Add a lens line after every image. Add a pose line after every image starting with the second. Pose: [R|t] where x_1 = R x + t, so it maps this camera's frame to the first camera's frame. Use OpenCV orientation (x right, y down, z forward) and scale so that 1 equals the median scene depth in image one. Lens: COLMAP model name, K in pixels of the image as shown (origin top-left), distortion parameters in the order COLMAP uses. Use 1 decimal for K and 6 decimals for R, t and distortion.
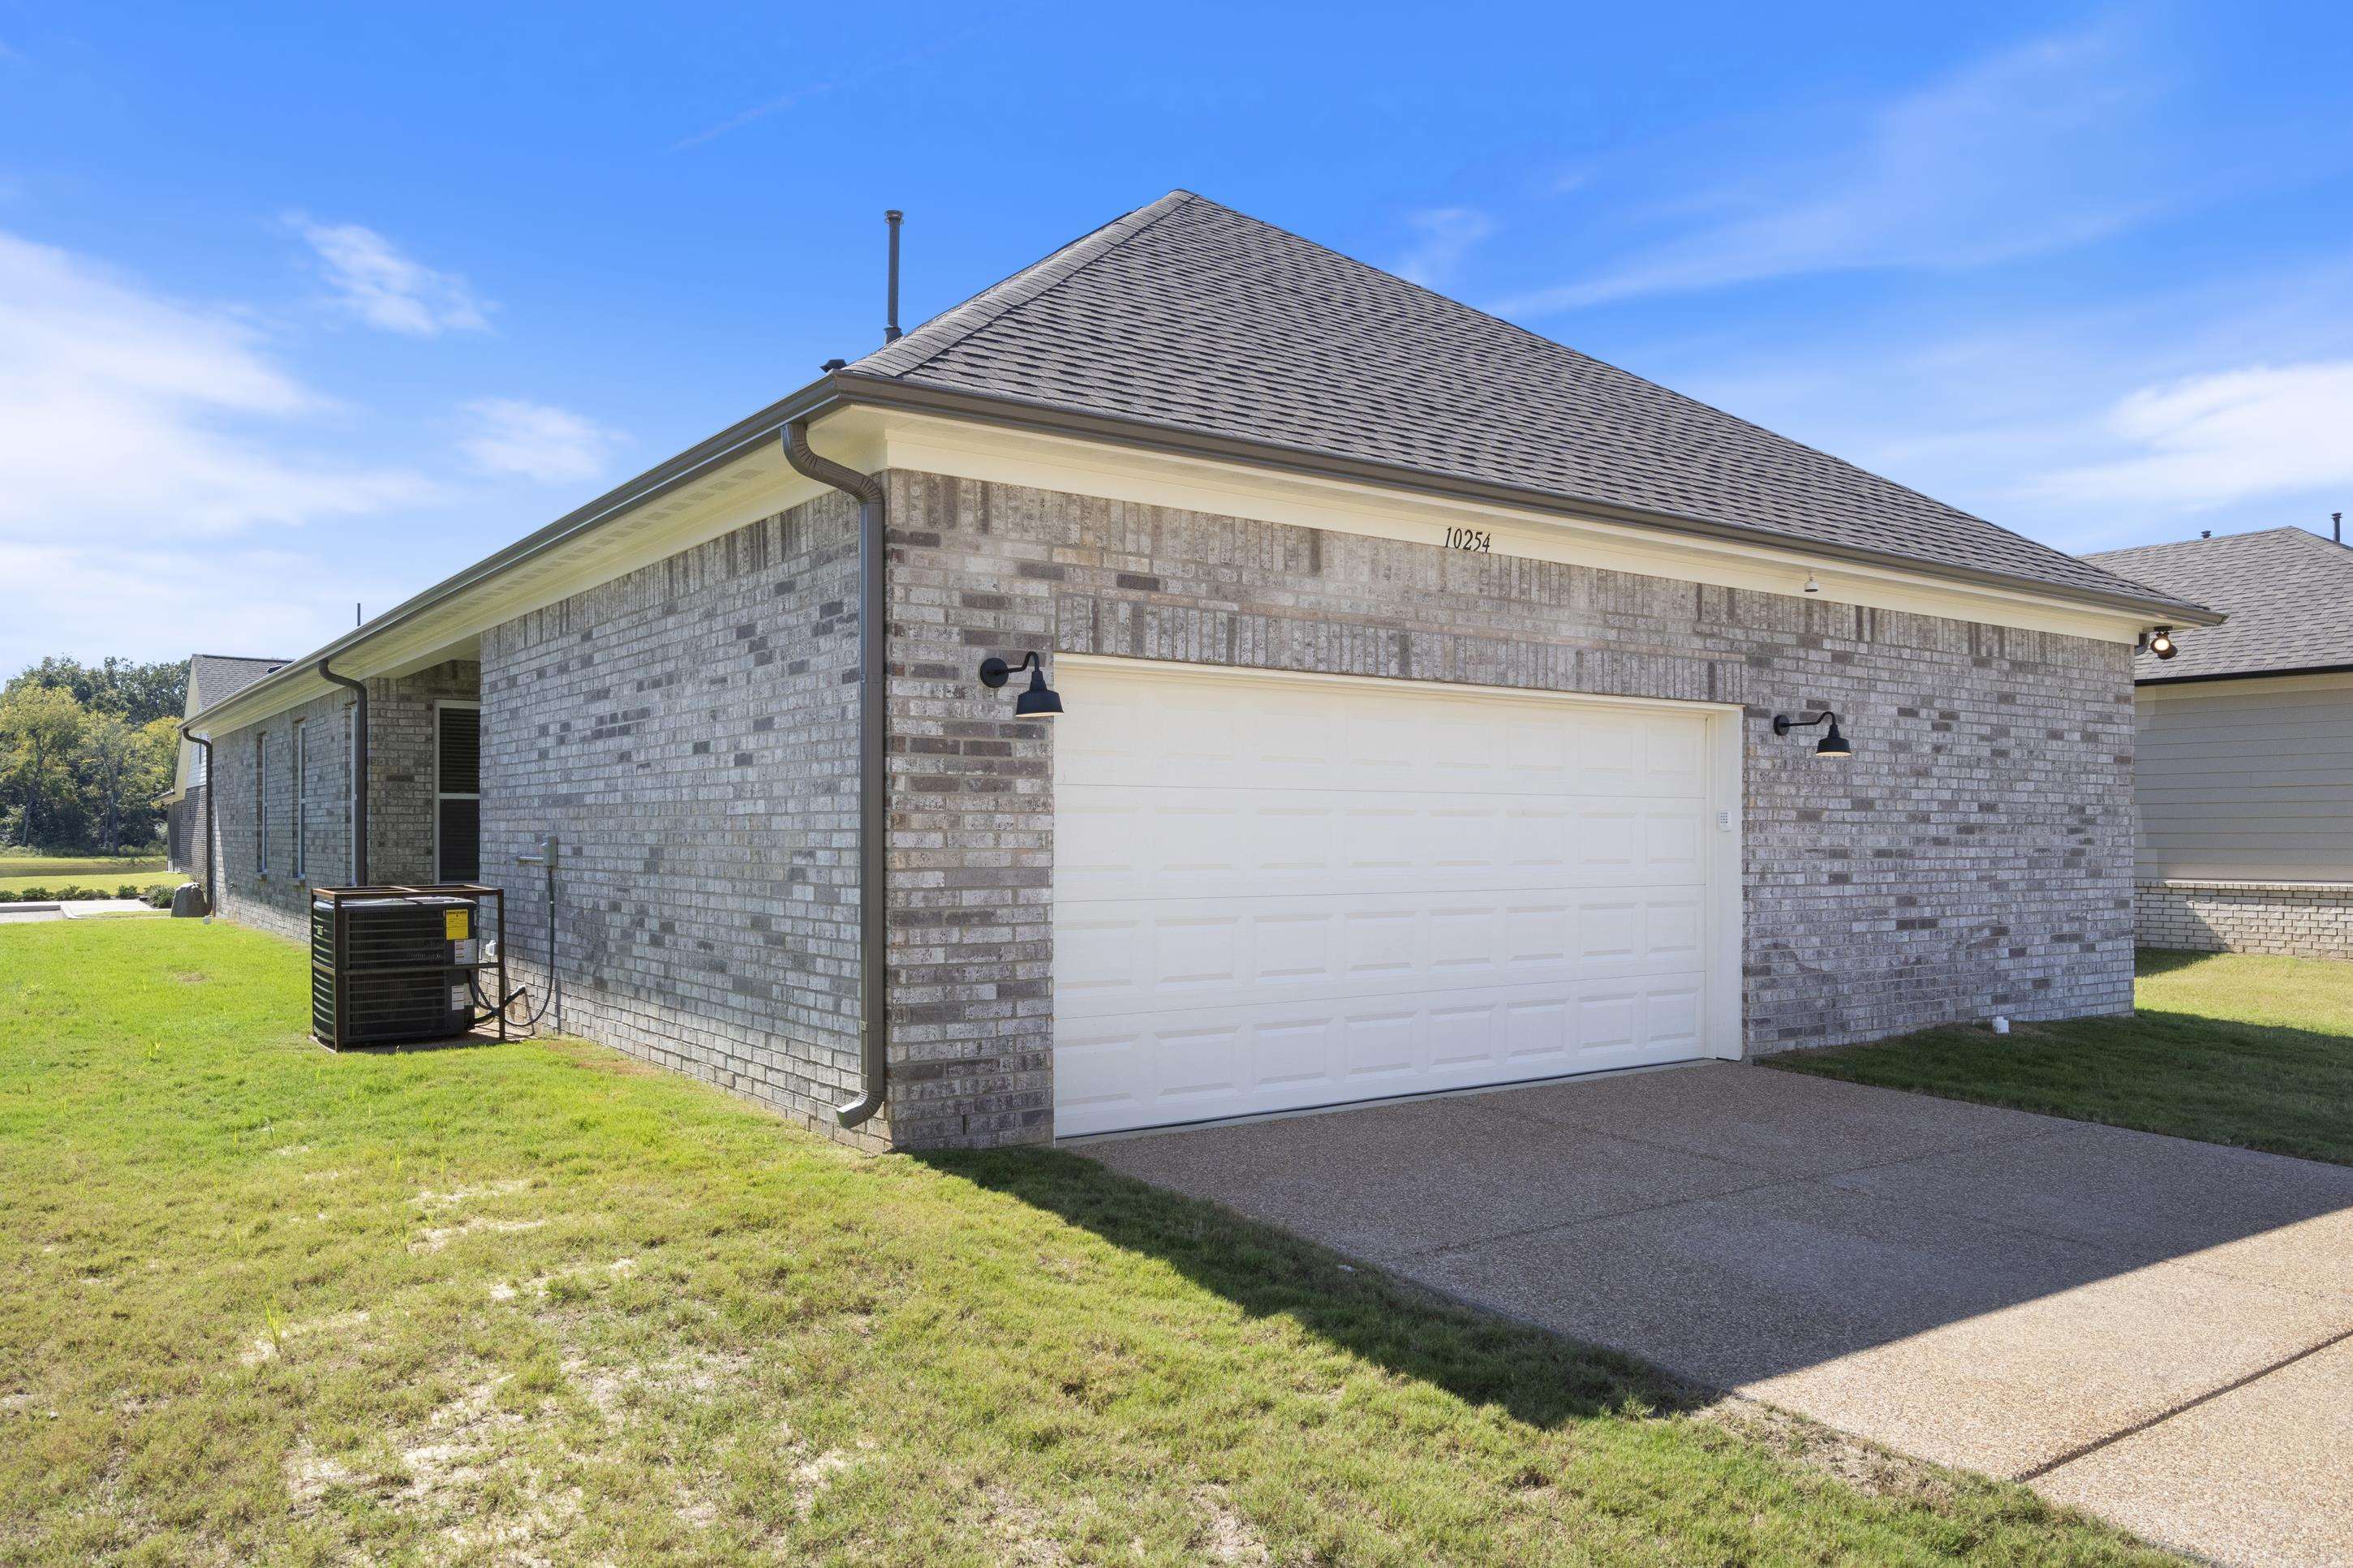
lens RADIAL K [[1639.3, 0, 1177.8], [0, 1639.3, 791.1], [0, 0, 1]] dist [0.003429, 0.000518]
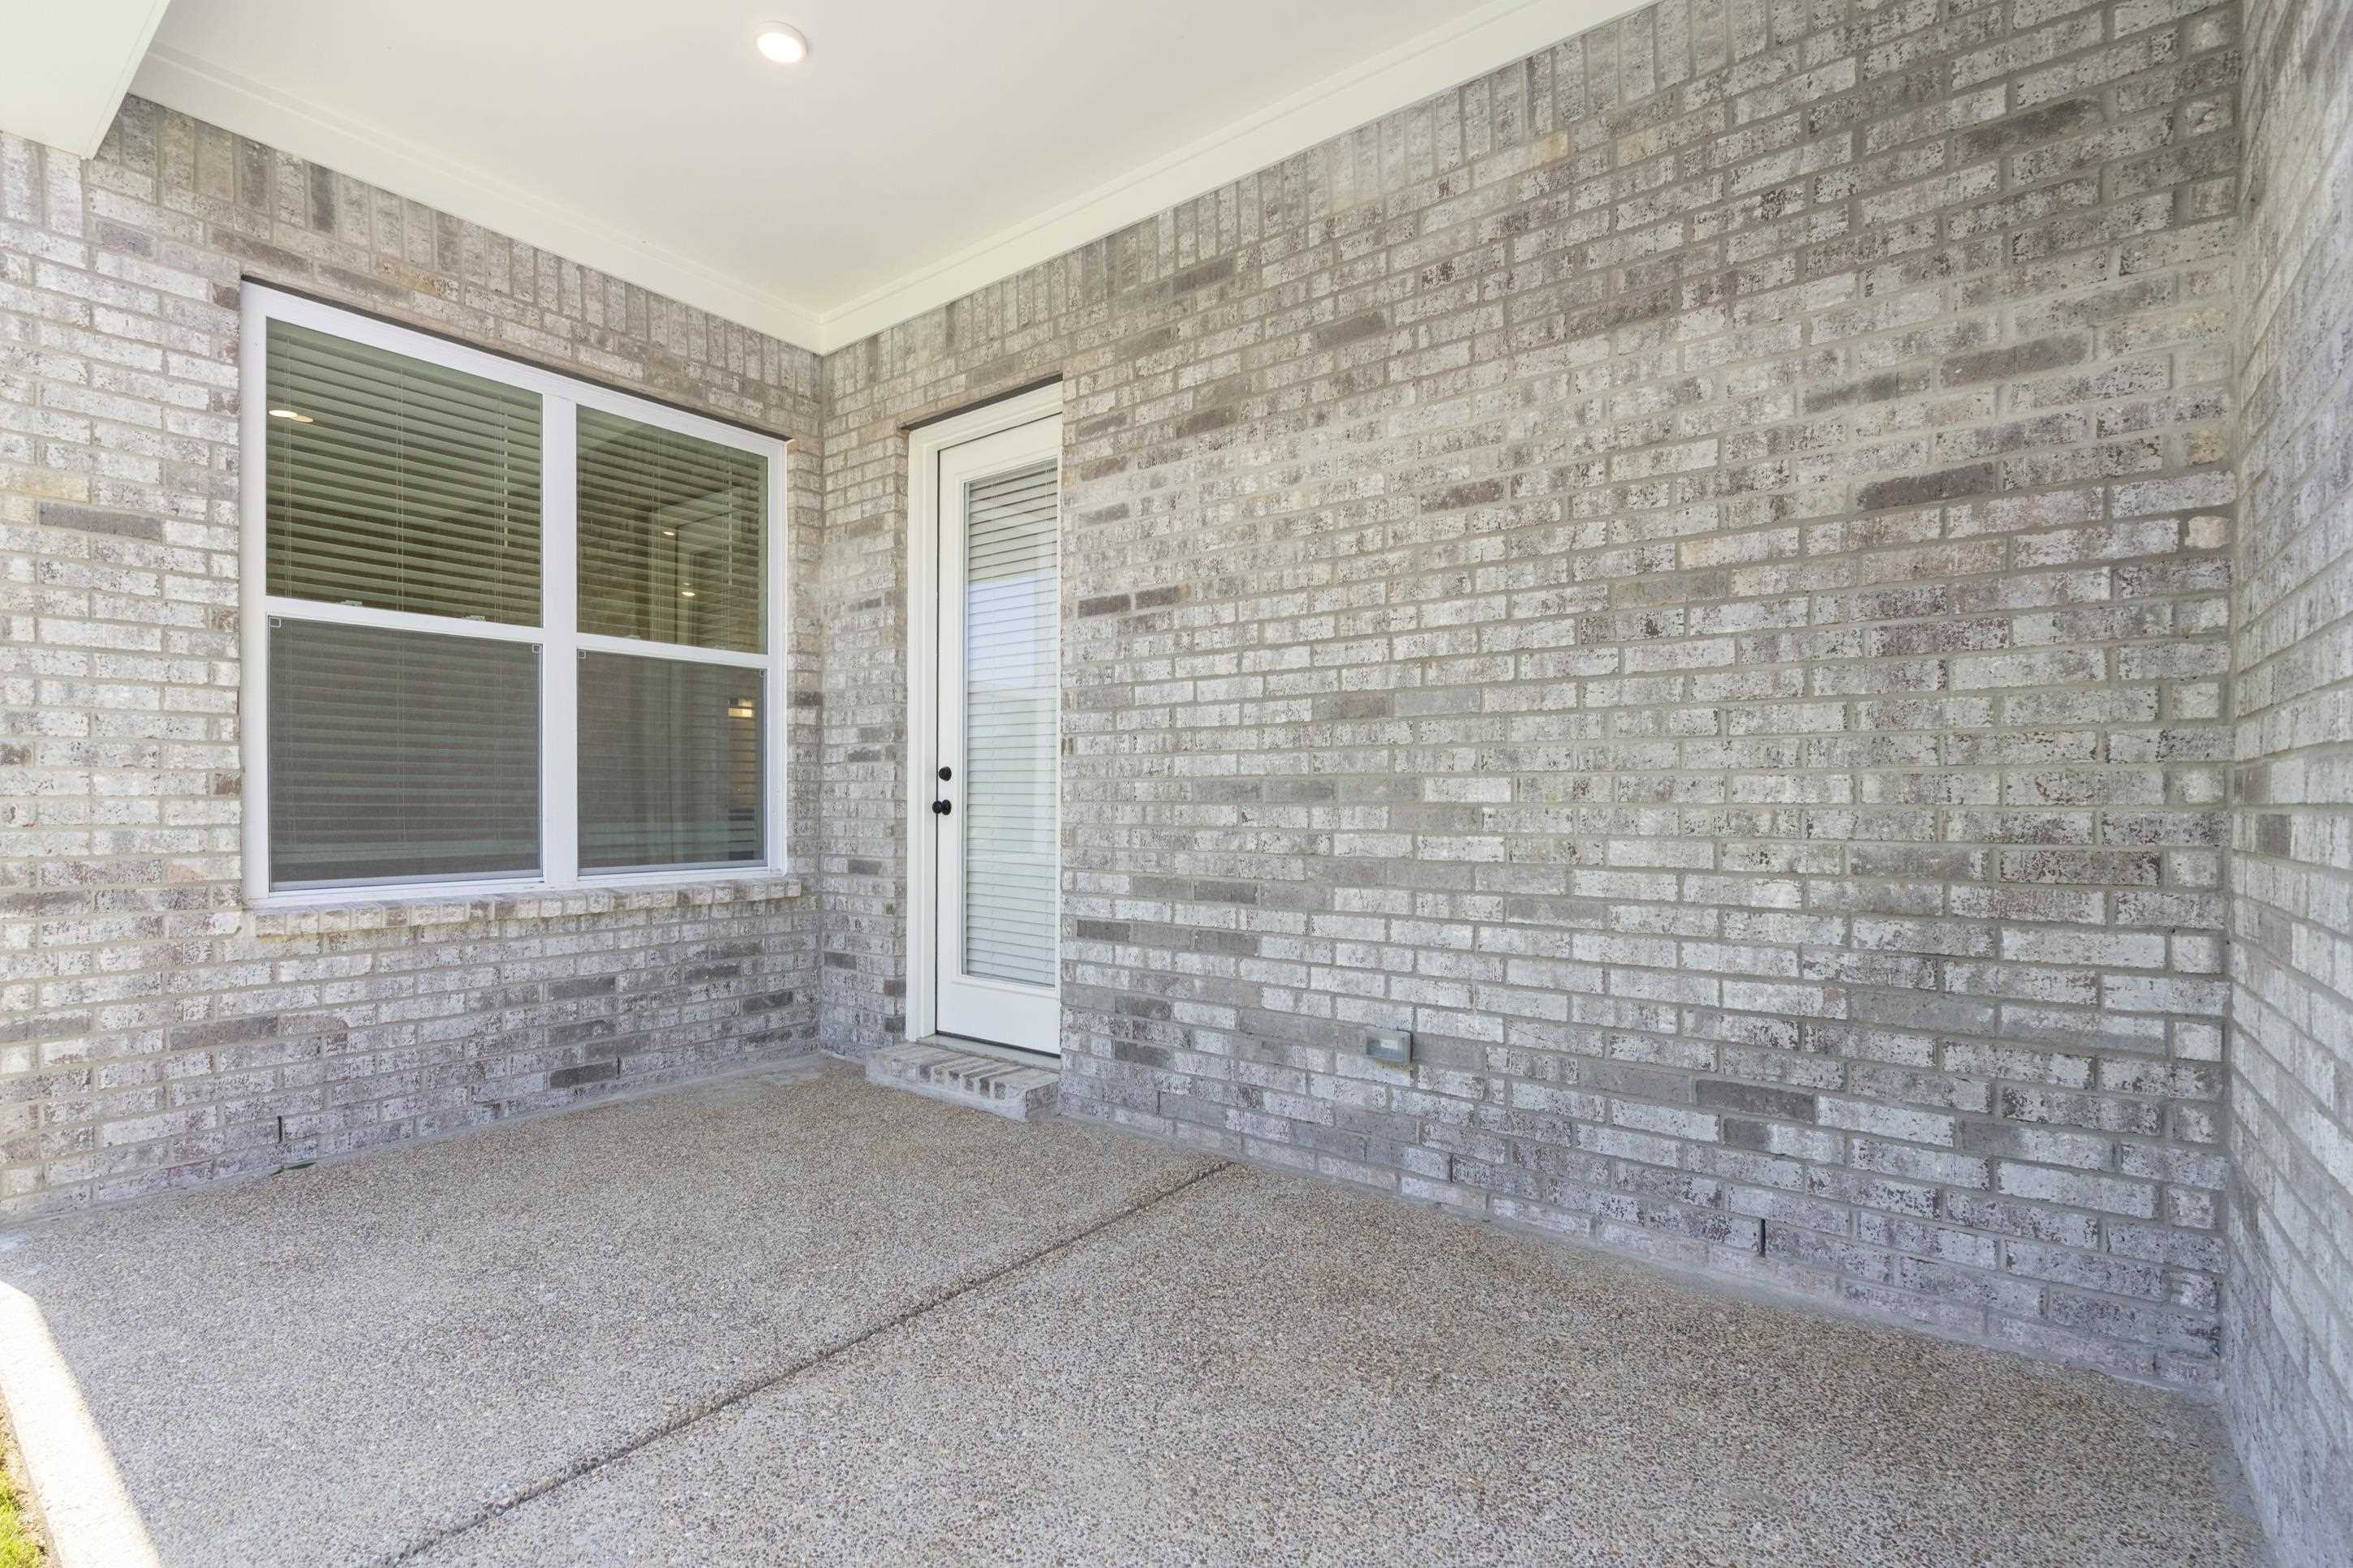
lens RADIAL K [[1069.3, 0, 1173.5], [0, 1069.3, 794.1], [0, 0, 1]] dist [-0.003491, -0.000445]
pose [[0.958103, 0.000094, 0.286423, -0.350389], [-0.005866, 0.999797, 0.019294, 0.033706], [-0.286362, -0.020166, 0.957909, 0.771820]]
